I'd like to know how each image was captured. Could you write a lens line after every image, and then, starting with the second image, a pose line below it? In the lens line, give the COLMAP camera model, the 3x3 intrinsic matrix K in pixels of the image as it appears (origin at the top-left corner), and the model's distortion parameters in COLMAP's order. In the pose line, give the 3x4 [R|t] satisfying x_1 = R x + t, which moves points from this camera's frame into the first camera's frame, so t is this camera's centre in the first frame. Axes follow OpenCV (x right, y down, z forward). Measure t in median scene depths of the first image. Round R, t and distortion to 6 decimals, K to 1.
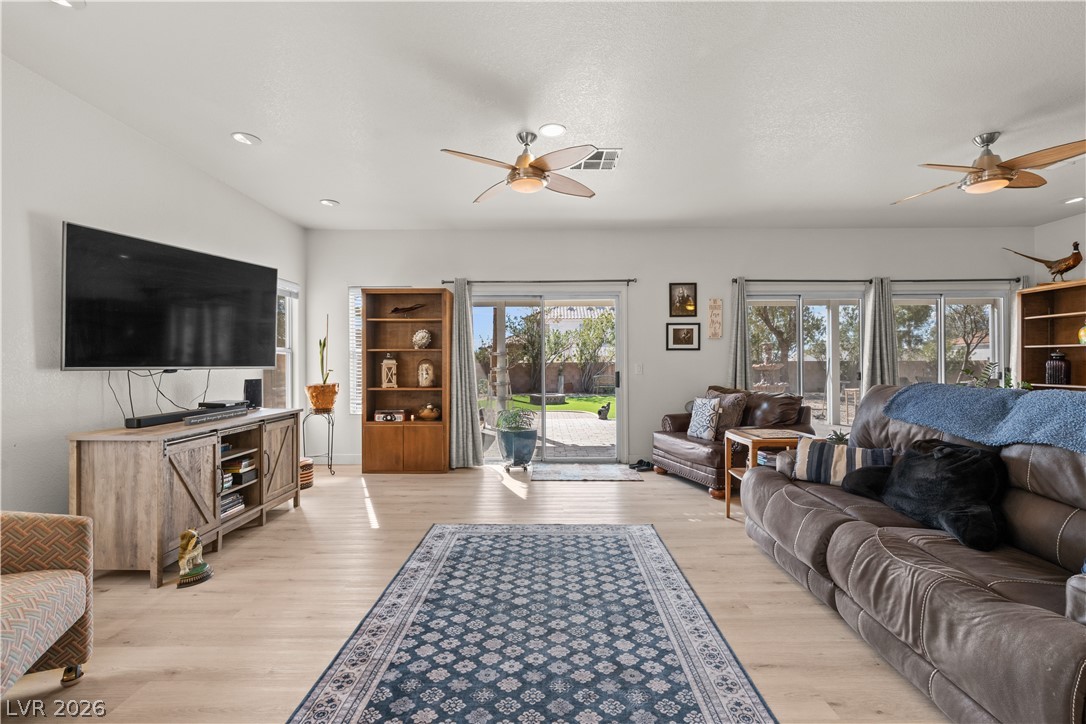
lens RADIAL K [[496.3, 0, 544.8], [0, 496.3, 367.9], [0, 0, 1]] dist [-0.005275, 0.002010]
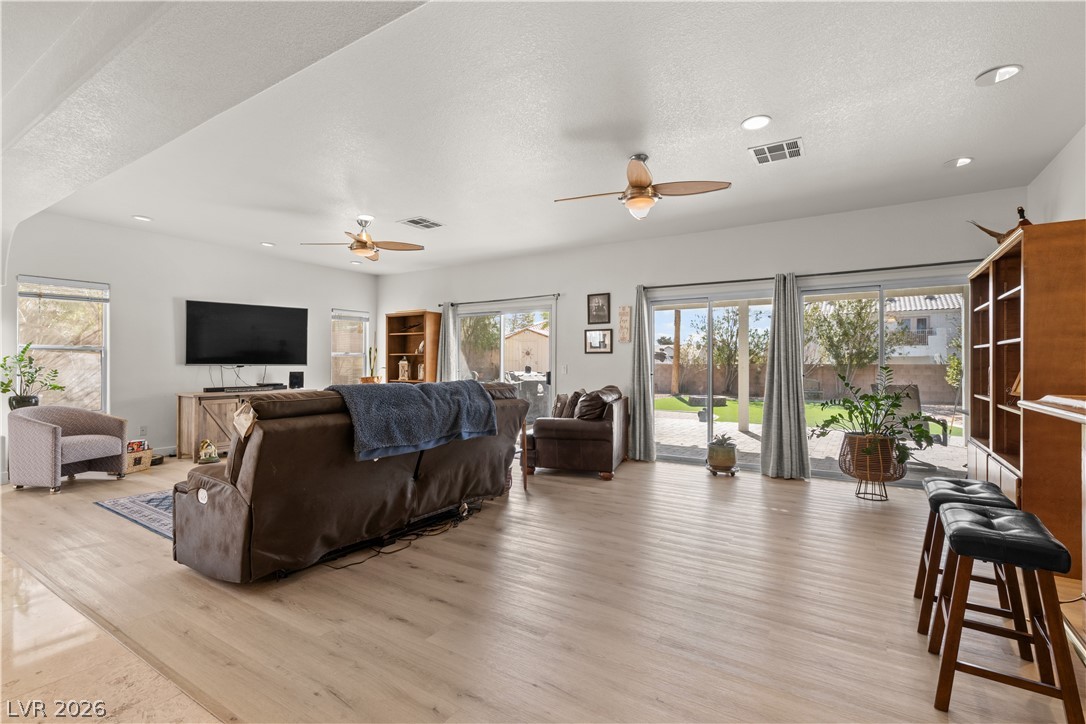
lens RADIAL K [[496.3, 0, 536.2], [0, 496.3, 364.2], [0, 0, 1]] dist [-0.005275, 0.002010]
pose [[0.836648, 0.008814, -0.547670, 0.776081], [-0.012771, 0.999913, -0.003417, -0.006534], [0.547592, 0.009853, 0.836688, -0.012557]]
